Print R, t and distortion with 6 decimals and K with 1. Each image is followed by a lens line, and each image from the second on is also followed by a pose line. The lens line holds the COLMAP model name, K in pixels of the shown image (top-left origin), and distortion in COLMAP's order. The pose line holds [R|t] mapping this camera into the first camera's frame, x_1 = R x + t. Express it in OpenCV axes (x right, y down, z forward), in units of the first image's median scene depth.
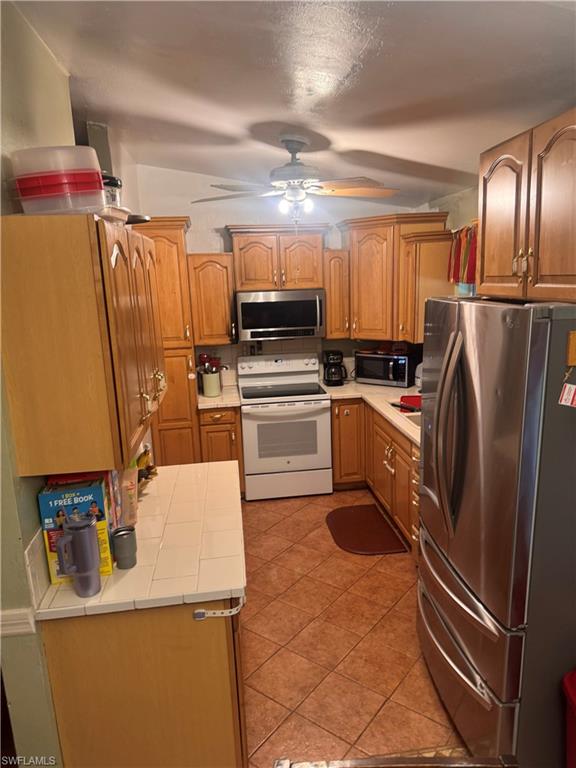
lens RADIAL K [[514.3, 0, 288.0], [0, 514.3, 384.0], [0, 0, 1]] dist [0.000097, -0.000511]
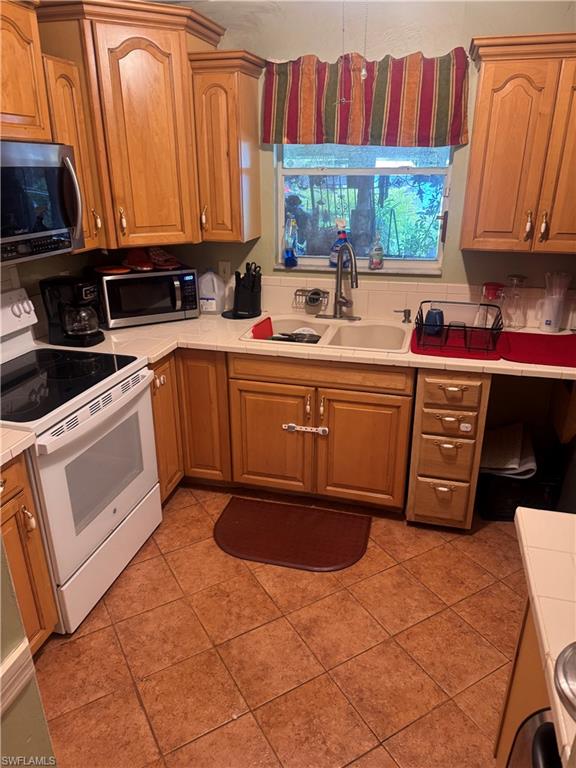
lens RADIAL K [[546.2, 0, 288.0], [0, 546.2, 384.0], [0, 0, 1]] dist [0.026829, -0.001494]
pose [[0.378682, -0.309384, 0.872285, -0.371289], [0.173562, 0.949492, 0.261420, -0.076524], [-0.909107, 0.052400, 0.413253, 0.635896]]
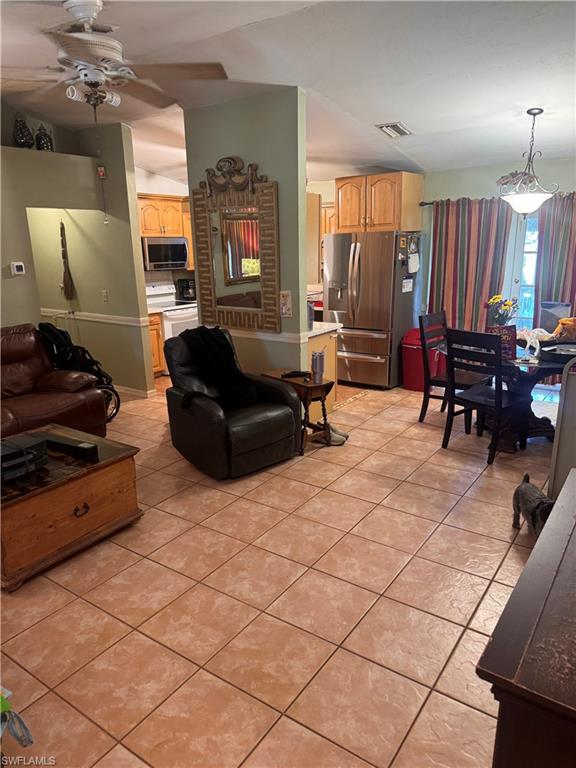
lens RADIAL K [[546.2, 0, 288.0], [0, 546.2, 384.0], [0, 0, 1]] dist [0.026829, -0.001494]
pose [[0.672433, -0.161065, 0.722421, -1.042872], [0.140901, 0.986043, 0.088689, 0.160195], [-0.726623, 0.042152, 0.685742, -0.376166]]
